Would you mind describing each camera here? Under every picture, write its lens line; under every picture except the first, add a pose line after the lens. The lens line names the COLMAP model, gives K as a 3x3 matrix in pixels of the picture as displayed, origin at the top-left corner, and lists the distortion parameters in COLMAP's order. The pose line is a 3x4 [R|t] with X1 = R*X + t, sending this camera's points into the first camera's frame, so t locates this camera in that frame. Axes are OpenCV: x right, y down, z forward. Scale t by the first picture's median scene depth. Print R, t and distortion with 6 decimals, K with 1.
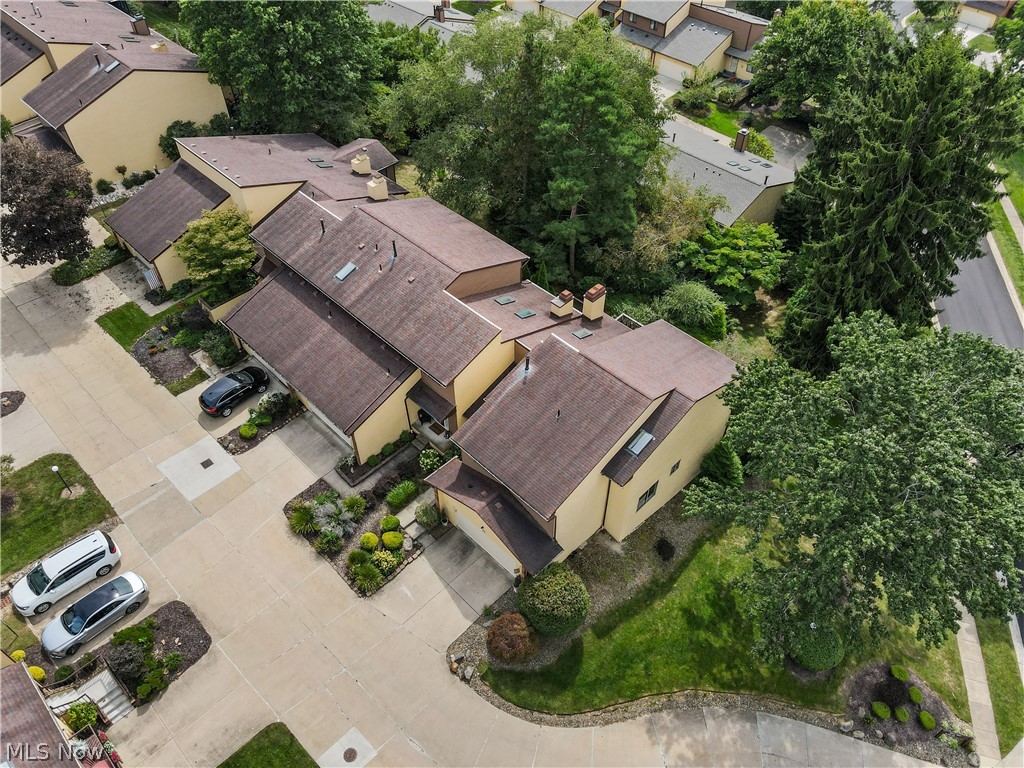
lens RADIAL K [[743.0, 0, 512.0], [0, 743.0, 384.0], [0, 0, 1]] dist [0.019619, 0.004915]
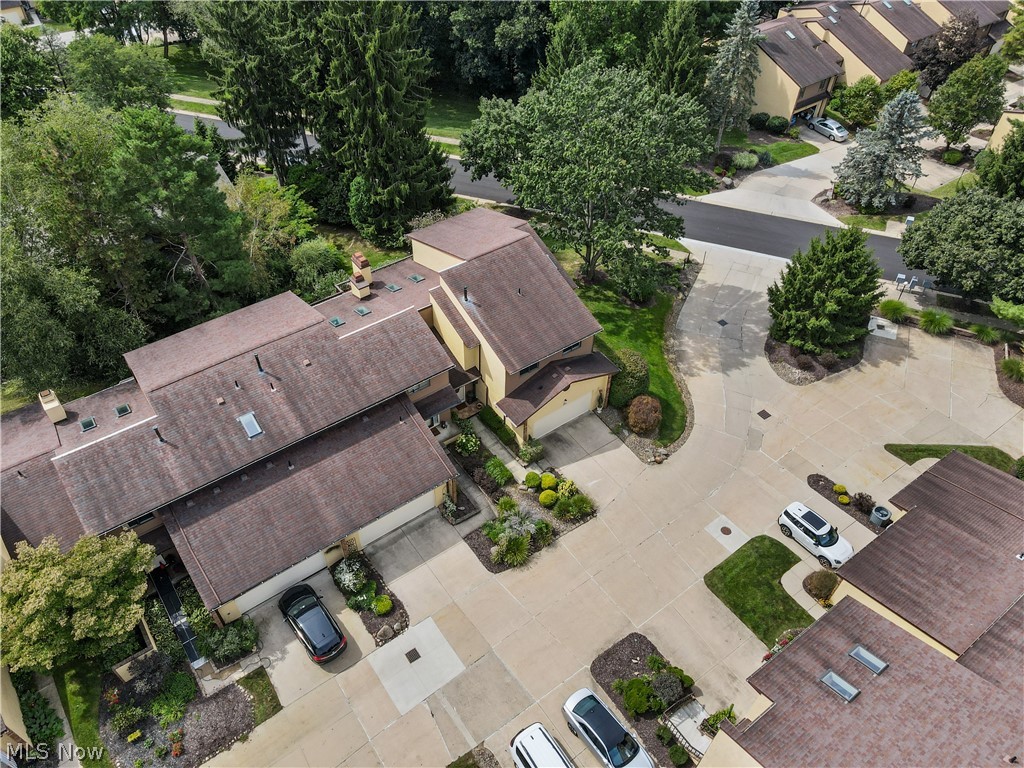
lens RADIAL K [[743.0, 0, 512.0], [0, 743.0, 384.0], [0, 0, 1]] dist [0.019619, 0.004915]
pose [[0.162691, -0.717503, 0.677289, -0.767750], [0.703390, 0.565721, 0.430351, -0.358682], [-0.691935, 0.406384, 0.596722, 0.318081]]
